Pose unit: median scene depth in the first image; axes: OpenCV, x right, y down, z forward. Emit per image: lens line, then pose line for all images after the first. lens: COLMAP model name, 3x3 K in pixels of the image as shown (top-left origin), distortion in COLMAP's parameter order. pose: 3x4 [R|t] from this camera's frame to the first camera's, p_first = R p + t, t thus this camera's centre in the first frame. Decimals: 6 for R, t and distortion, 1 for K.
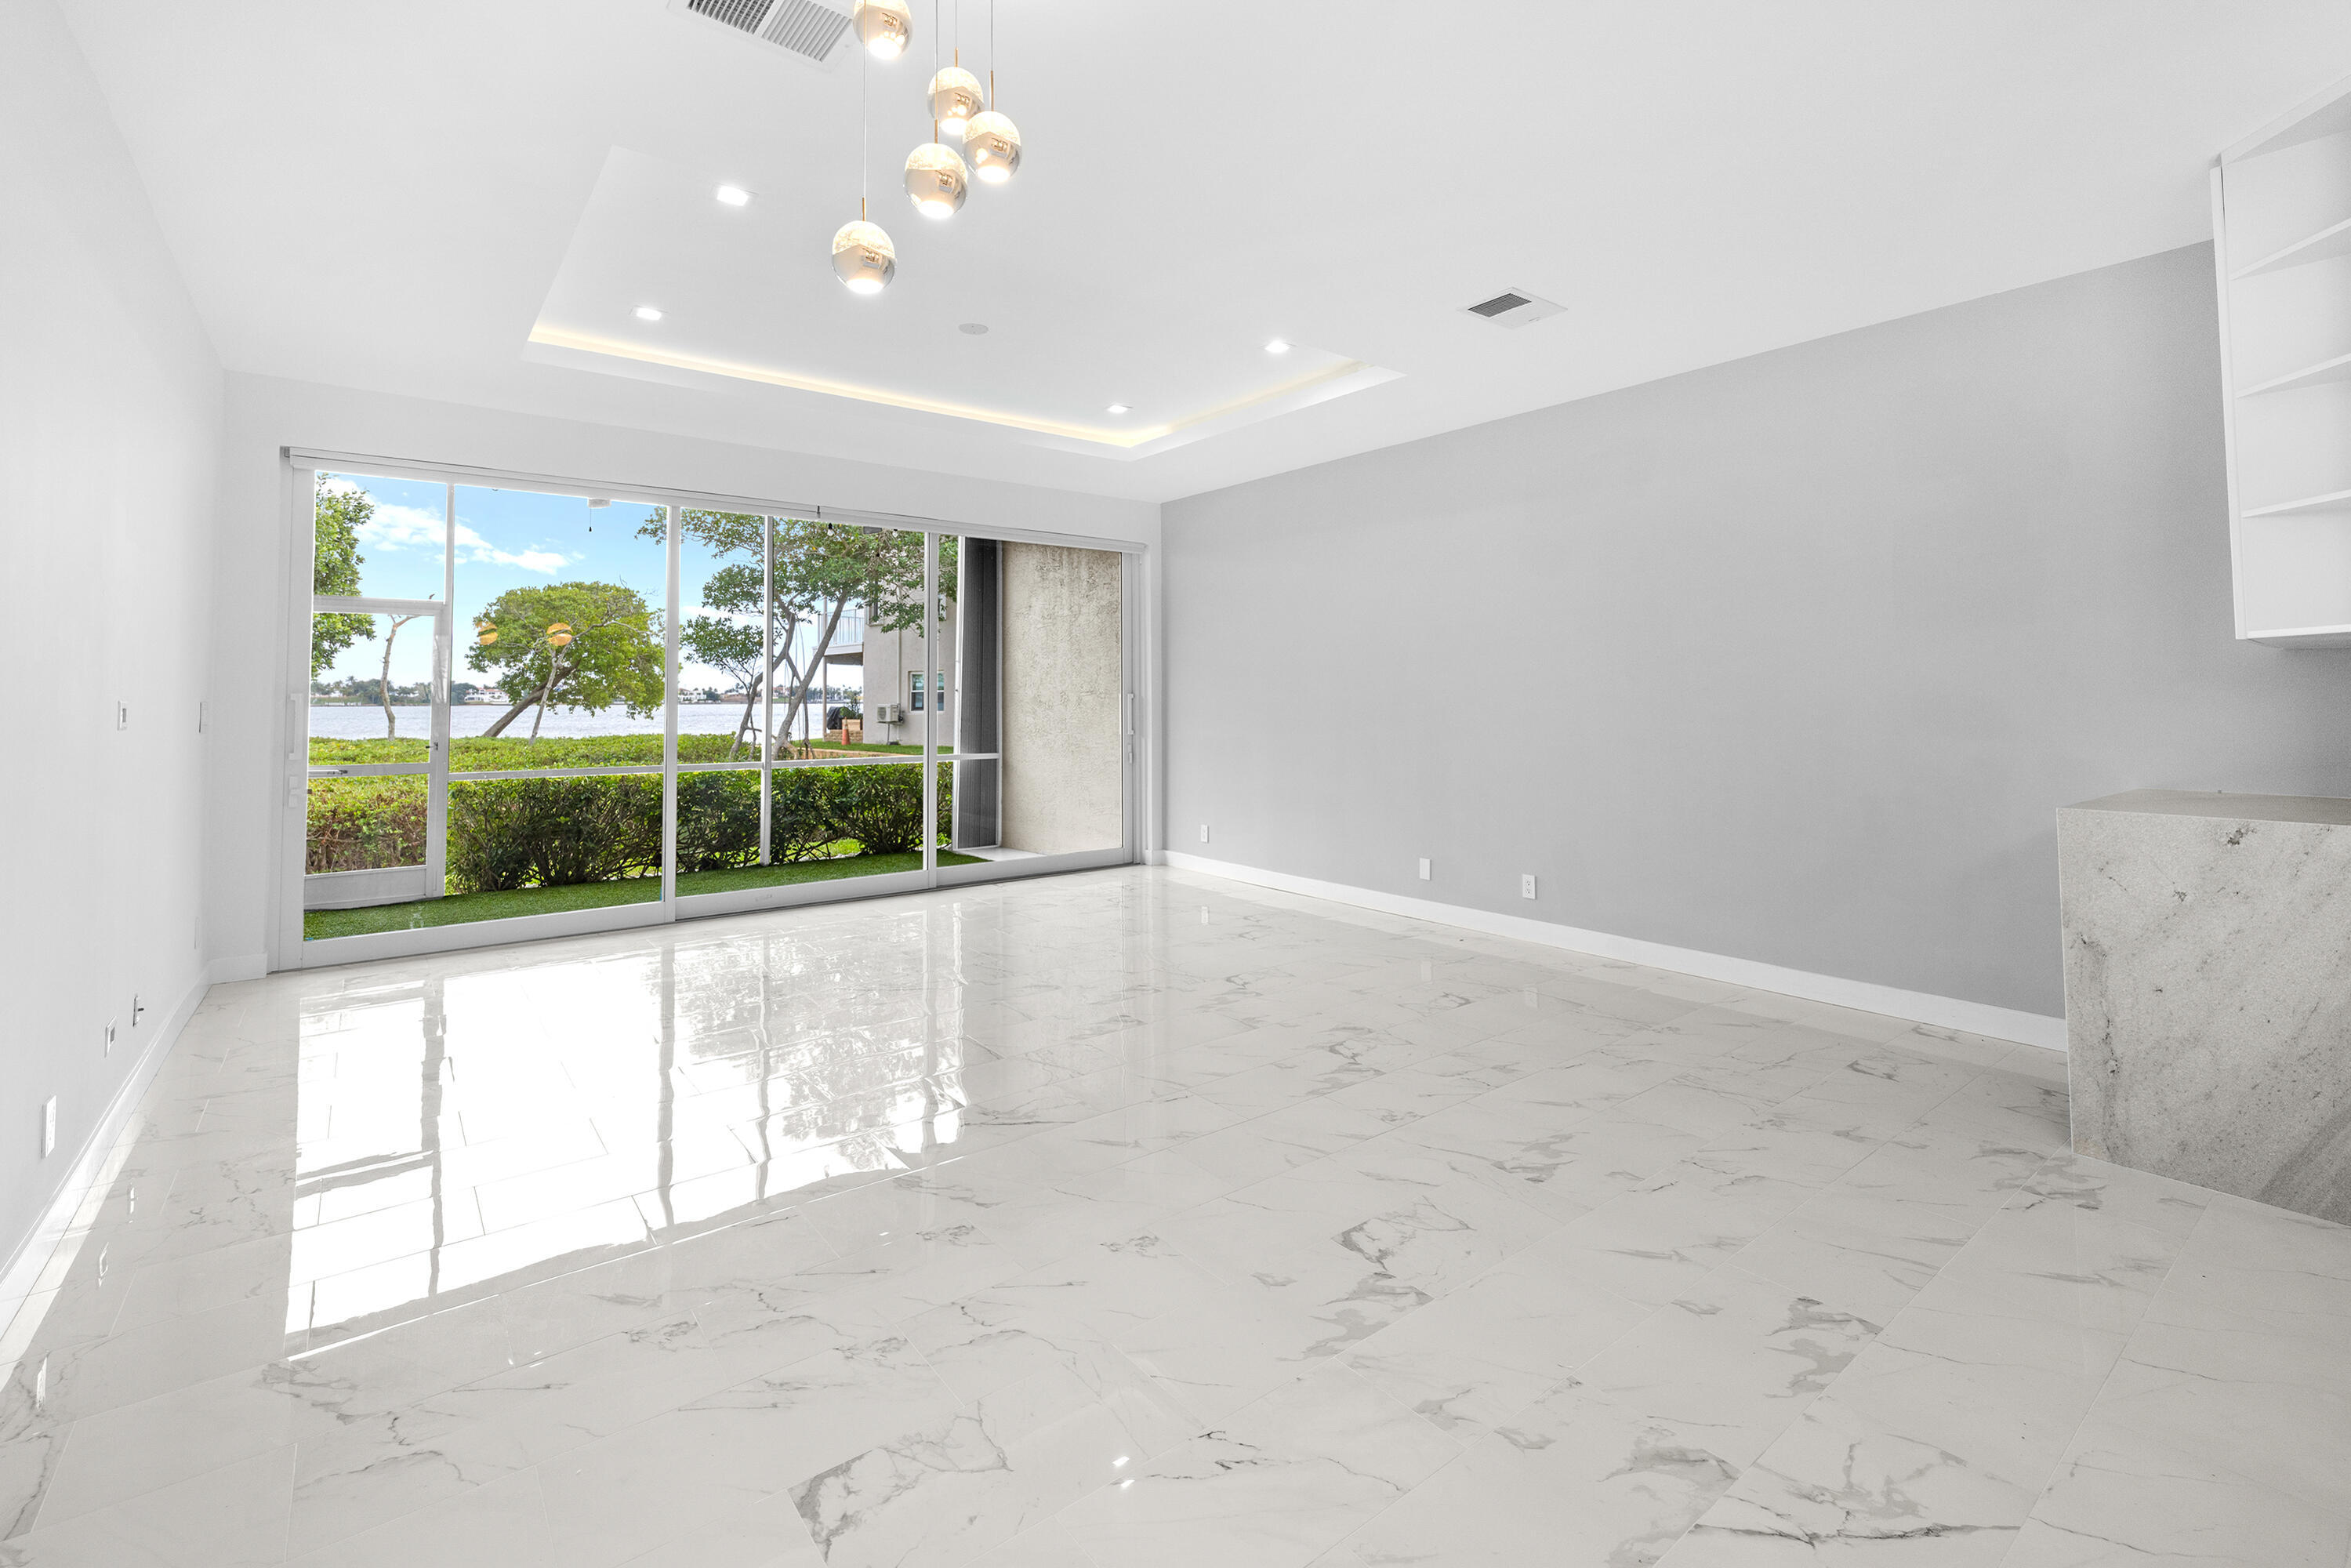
lens RADIAL K [[1012.7, 0, 1179.4], [0, 1012.7, 690.6], [0, 0, 1]] dist [0.004118, -0.001607]
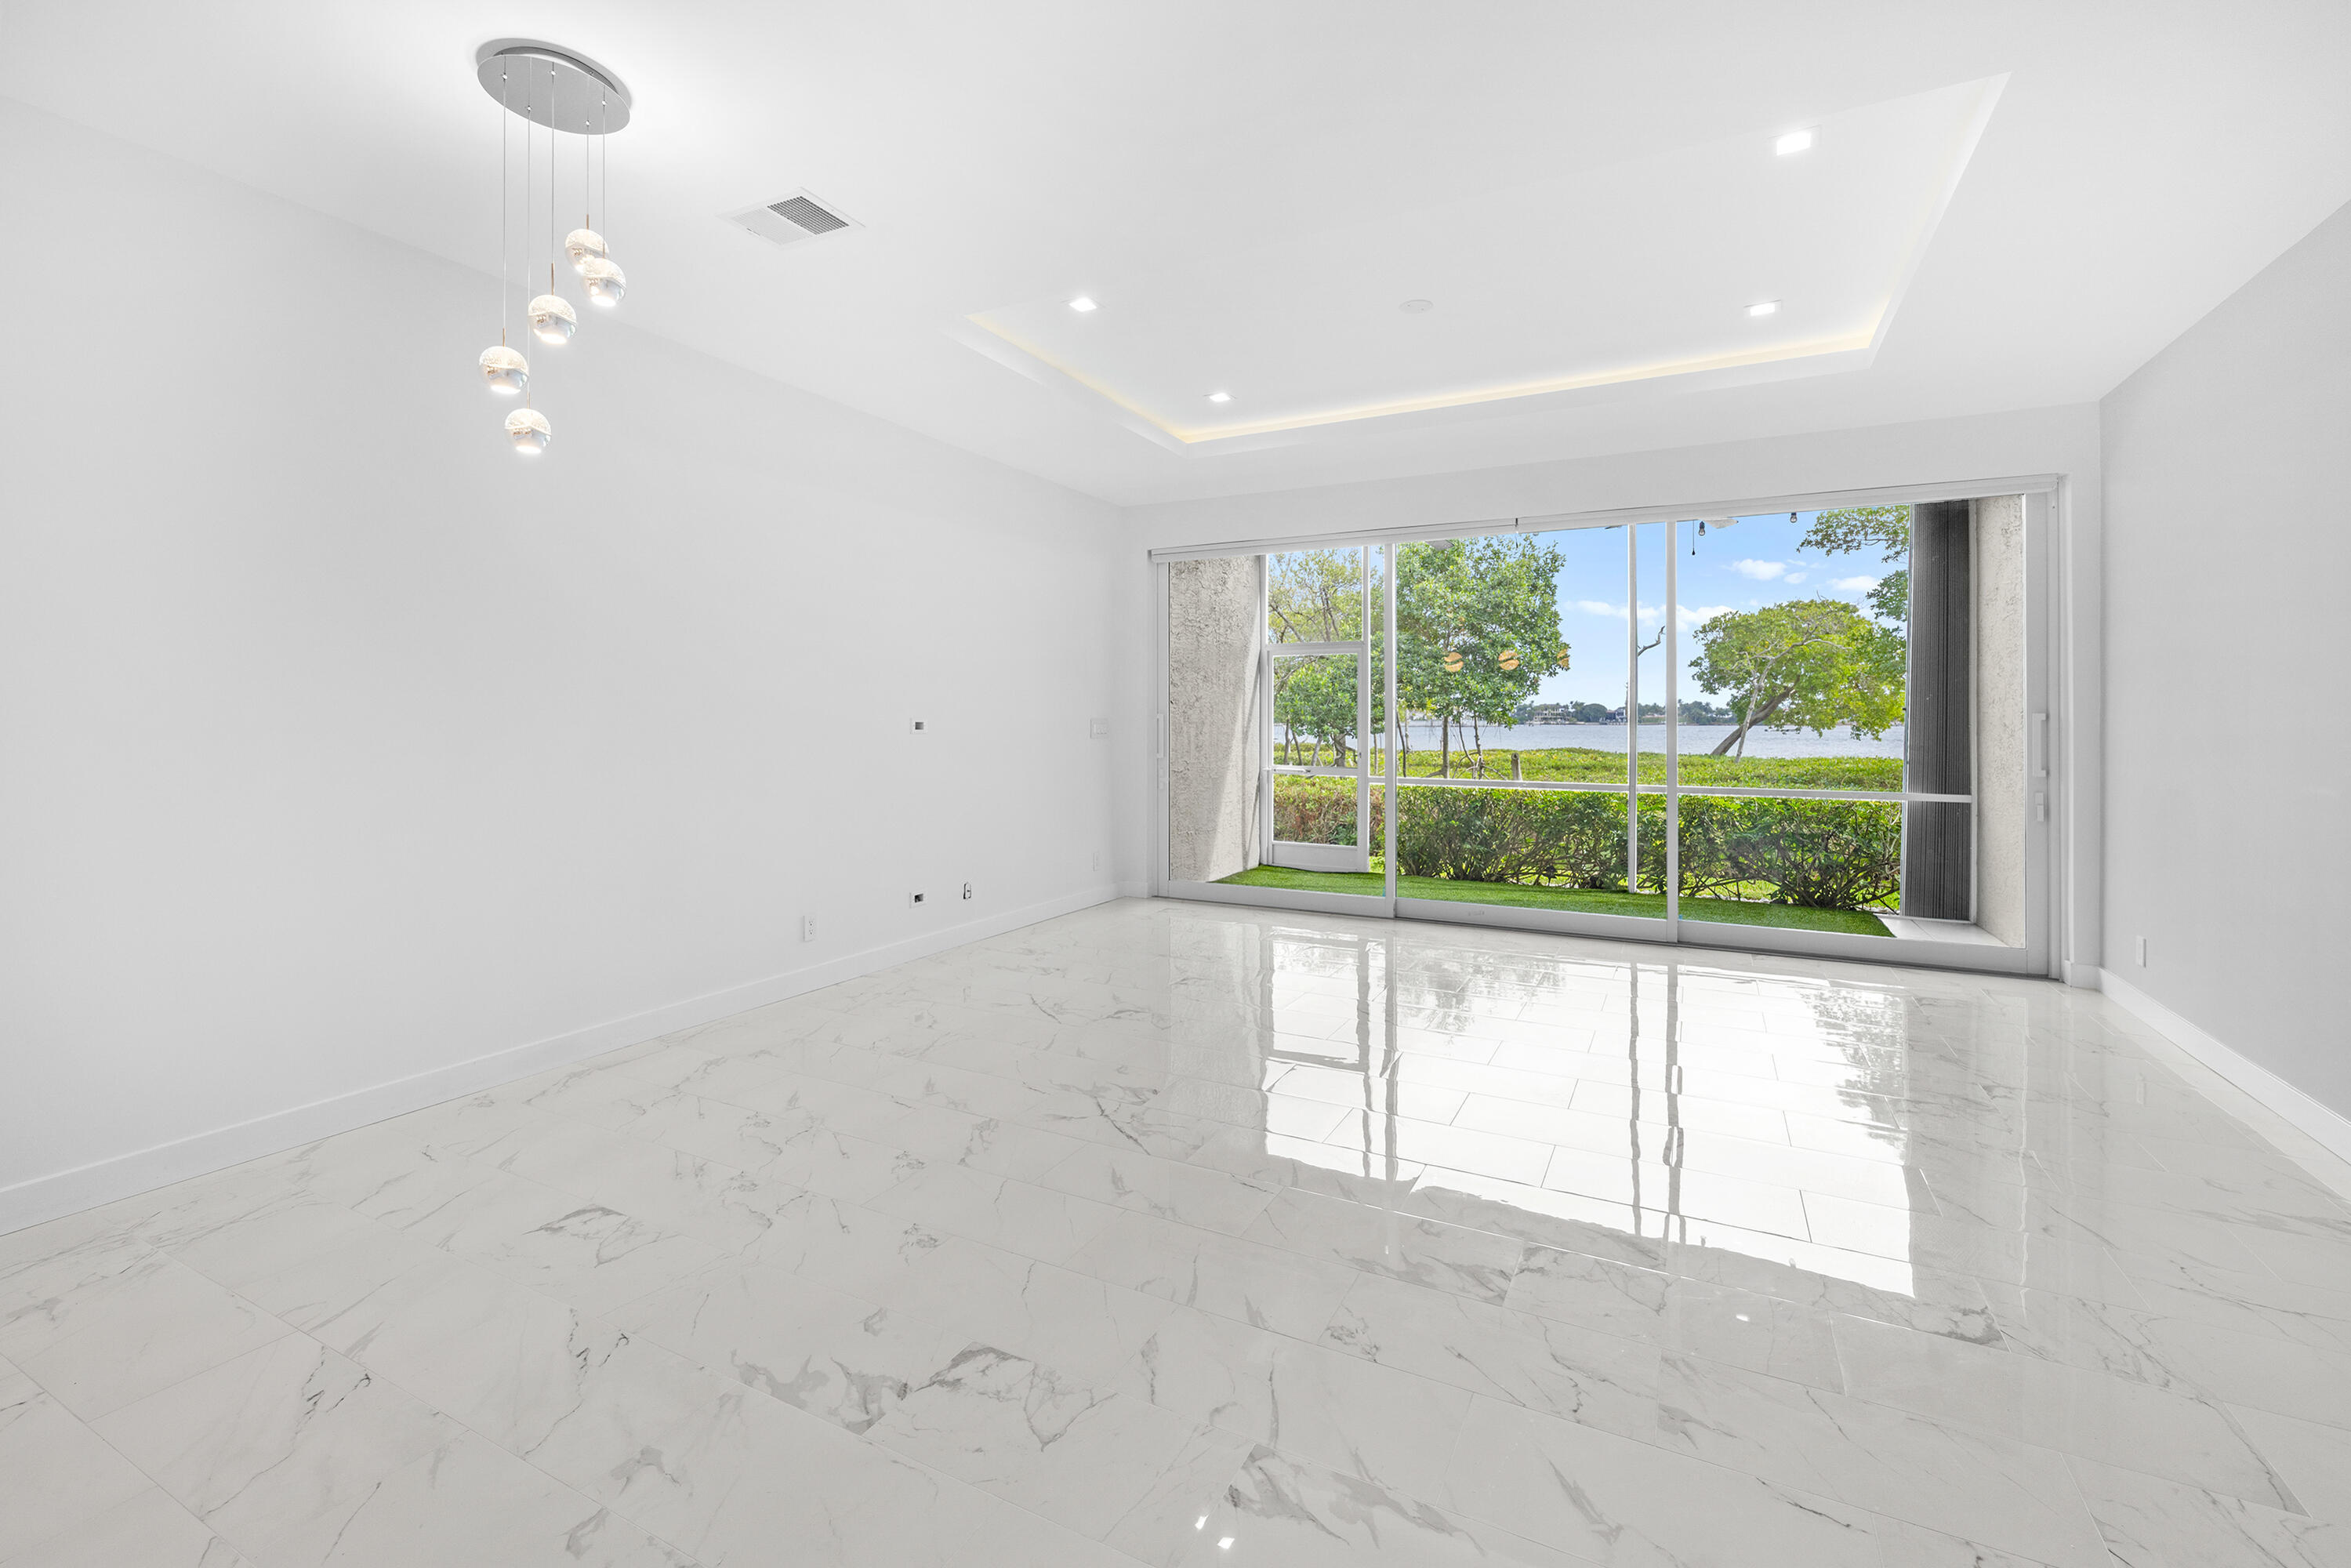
lens RADIAL K [[1012.7, 0, 1182.3], [0, 1012.7, 684.9], [0, 0, 1]] dist [0.004118, -0.001607]
pose [[0.421773, -0.027984, -0.906270, 0.277584], [0.004140, 0.999573, -0.028939, 0.003303], [0.906692, 0.008454, 0.421708, 0.217283]]
